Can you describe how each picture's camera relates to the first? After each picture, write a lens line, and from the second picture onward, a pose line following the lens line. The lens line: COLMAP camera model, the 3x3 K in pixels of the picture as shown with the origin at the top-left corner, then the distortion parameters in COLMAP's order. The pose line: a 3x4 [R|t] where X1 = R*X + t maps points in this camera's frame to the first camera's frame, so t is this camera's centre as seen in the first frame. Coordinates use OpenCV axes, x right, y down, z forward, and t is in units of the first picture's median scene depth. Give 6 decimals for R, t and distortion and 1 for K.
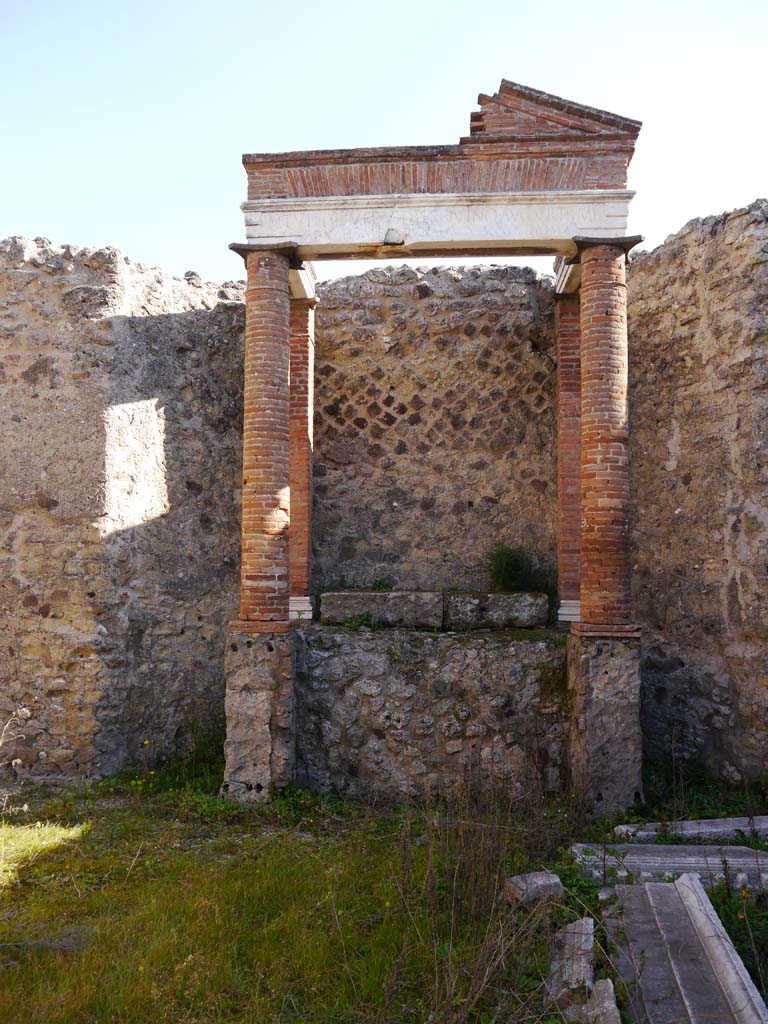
lens RADIAL K [[835.7, 0, 384.5], [0, 835.7, 512.1], [0, 0, 1]] dist [-0.043714, 0.015166]
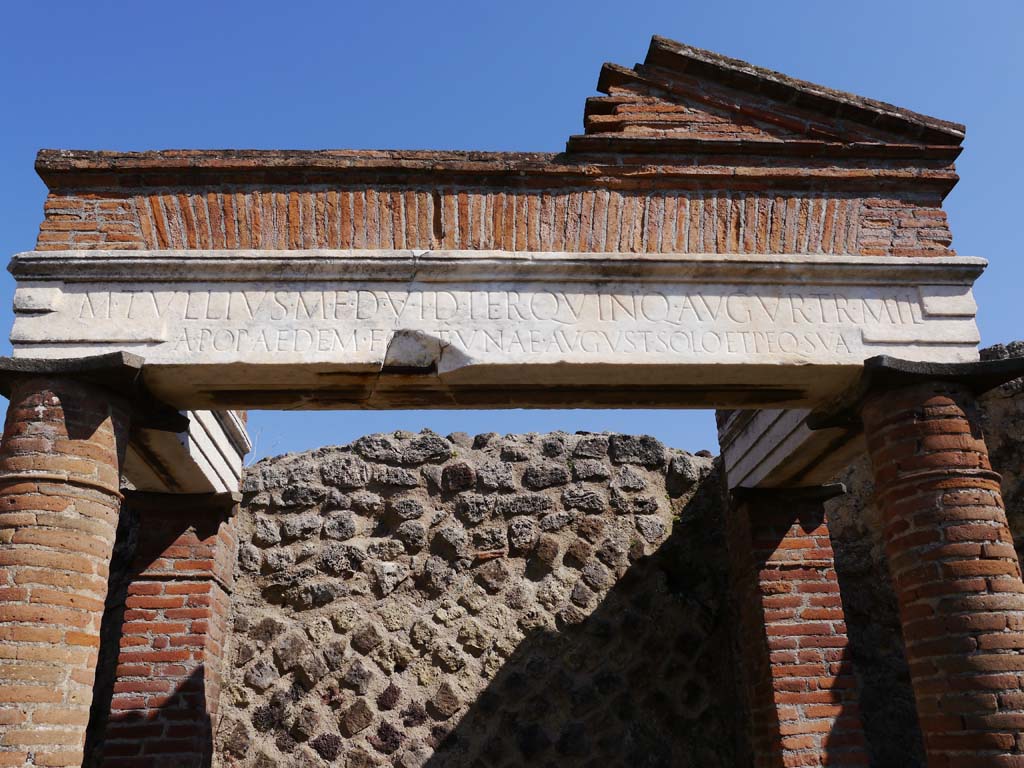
lens RADIAL K [[835.7, 0, 517.0], [0, 835.7, 381.3], [0, 0, 1]] dist [-0.043714, 0.015166]
pose [[0.989625, 0.027981, 0.140921, 0.005830], [0.023113, 0.937072, -0.348369, -0.153084], [-0.141801, 0.348012, 0.926704, 0.538513]]
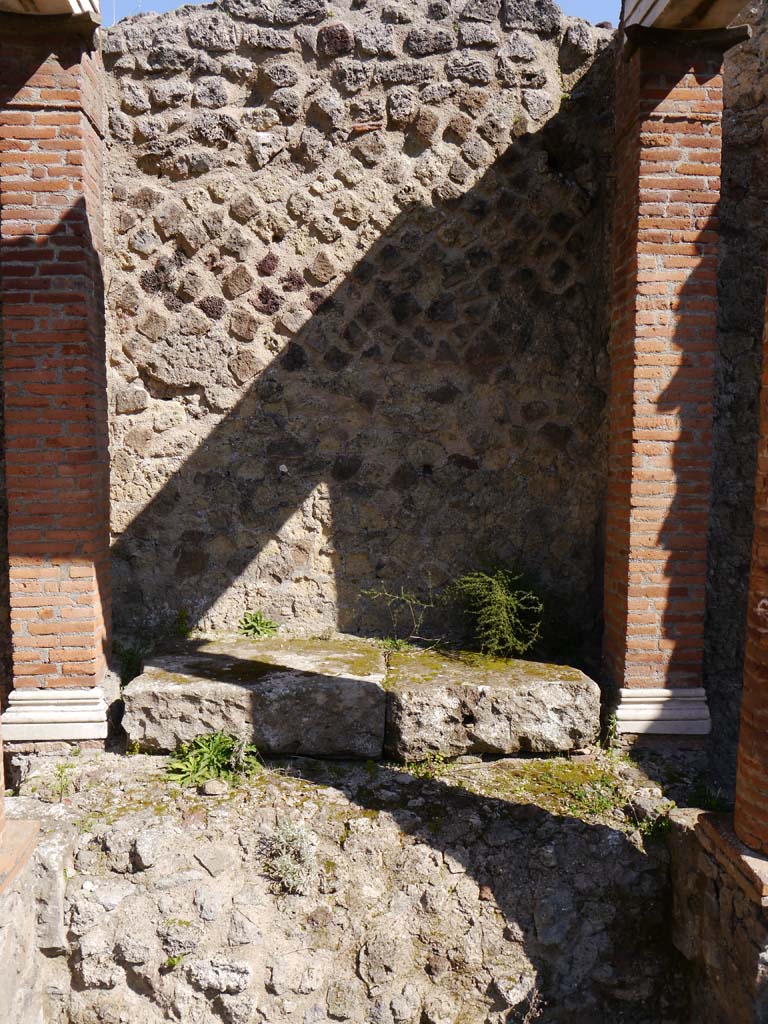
lens RADIAL K [[835.7, 0, 383.5], [0, 835.7, 512.3], [0, 0, 1]] dist [-0.043714, 0.015166]
pose [[0.992547, -0.011405, 0.121329, 0.012720], [-0.007756, 0.987680, 0.156297, -0.071673], [-0.121617, -0.156073, 0.980230, 0.532722]]
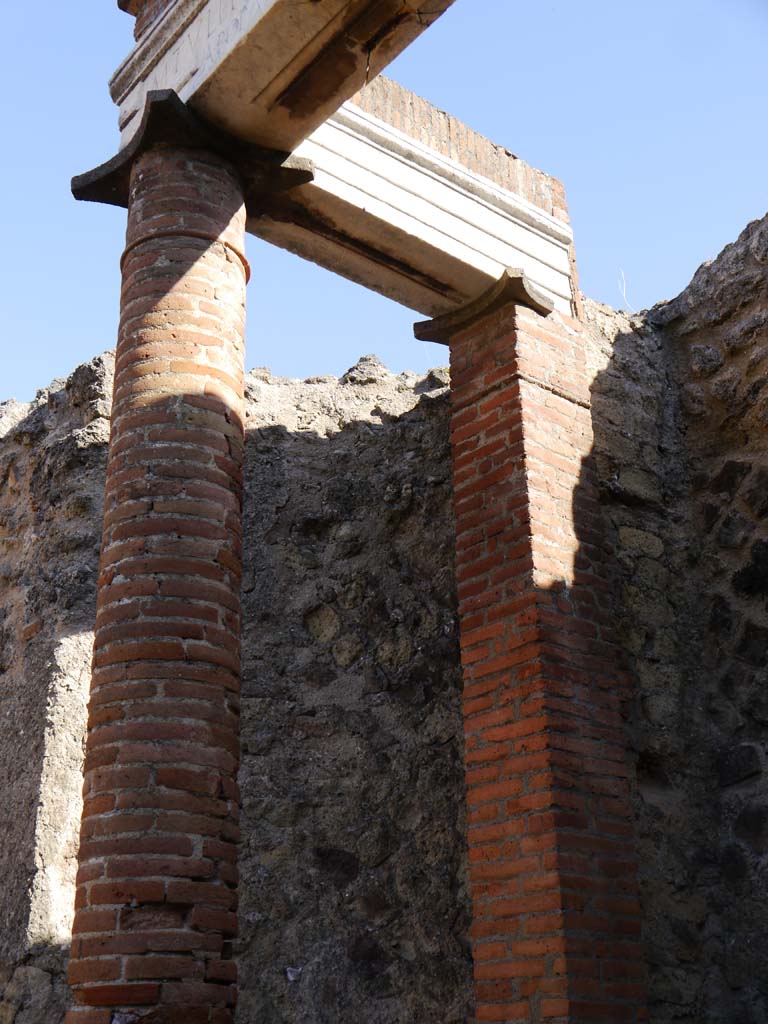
lens RADIAL K [[1224.2, 0, 381.0], [0, 1224.2, 510.7], [0, 0, 1]] dist [-0.040035, 0.000000]
pose [[0.675444, -0.308126, -0.669950, 0.198303], [0.069058, 0.930955, -0.358544, 0.020588], [0.734170, 0.195911, 0.650087, 0.645800]]
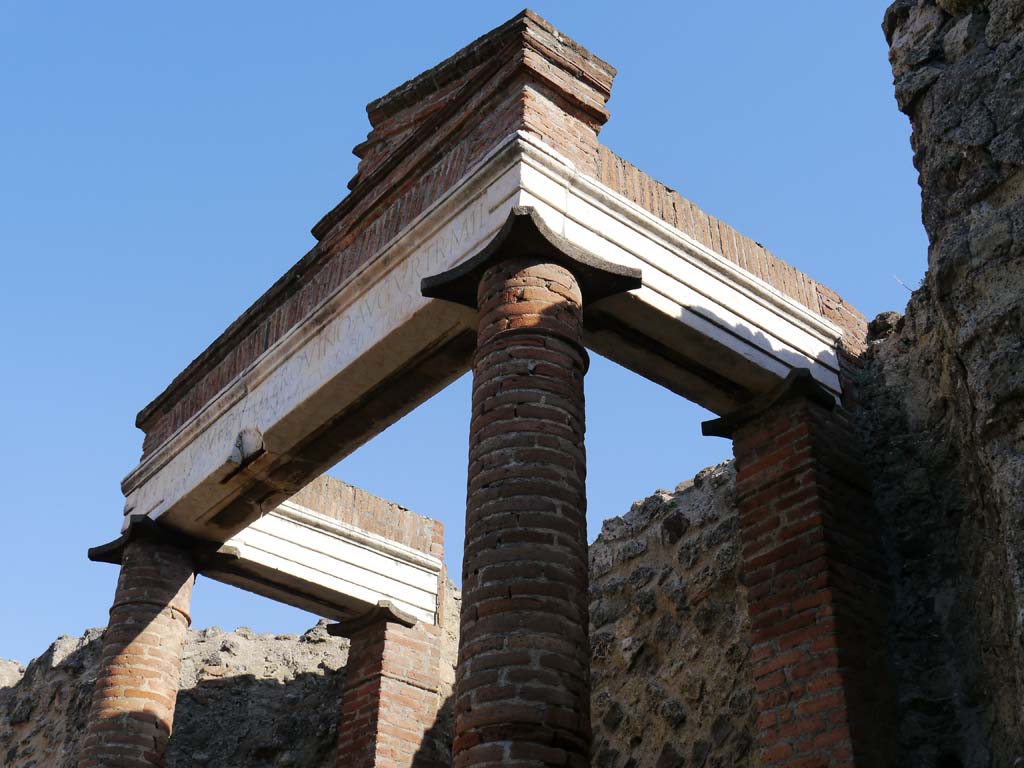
lens RADIAL K [[1224.2, 0, 528.1], [0, 1224.2, 379.1], [0, 0, 1]] dist [-0.040035, 0.000000]
pose [[0.695056, -0.400911, -0.596798, 0.512734], [0.038092, 0.849460, -0.526277, 0.039086], [0.717946, 0.343059, 0.605693, 0.545452]]
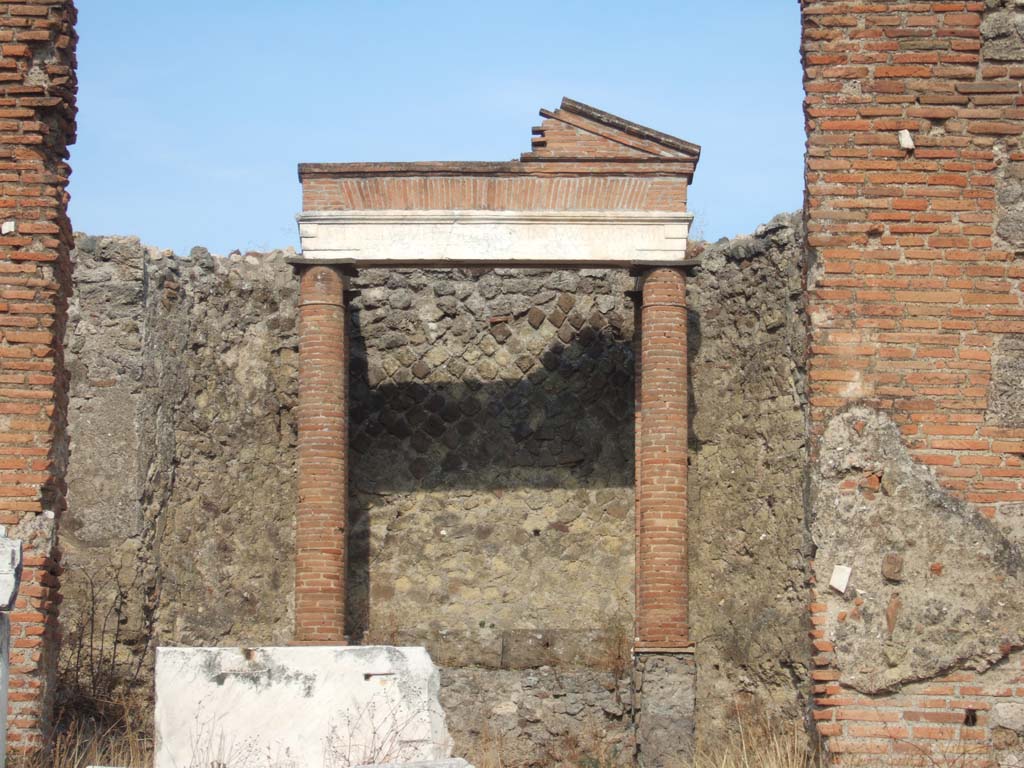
lens RADIAL K [[2785.4, 0, 521.4], [0, 2785.4, 381.8], [0, 0, 1]] dist [-0.044446, 0.000000]
pose [[0.997020, 0.008423, 0.076681, -0.134780], [-0.001282, 0.995694, -0.092696, 0.106520], [-0.077132, 0.092321, 0.992737, -1.905678]]
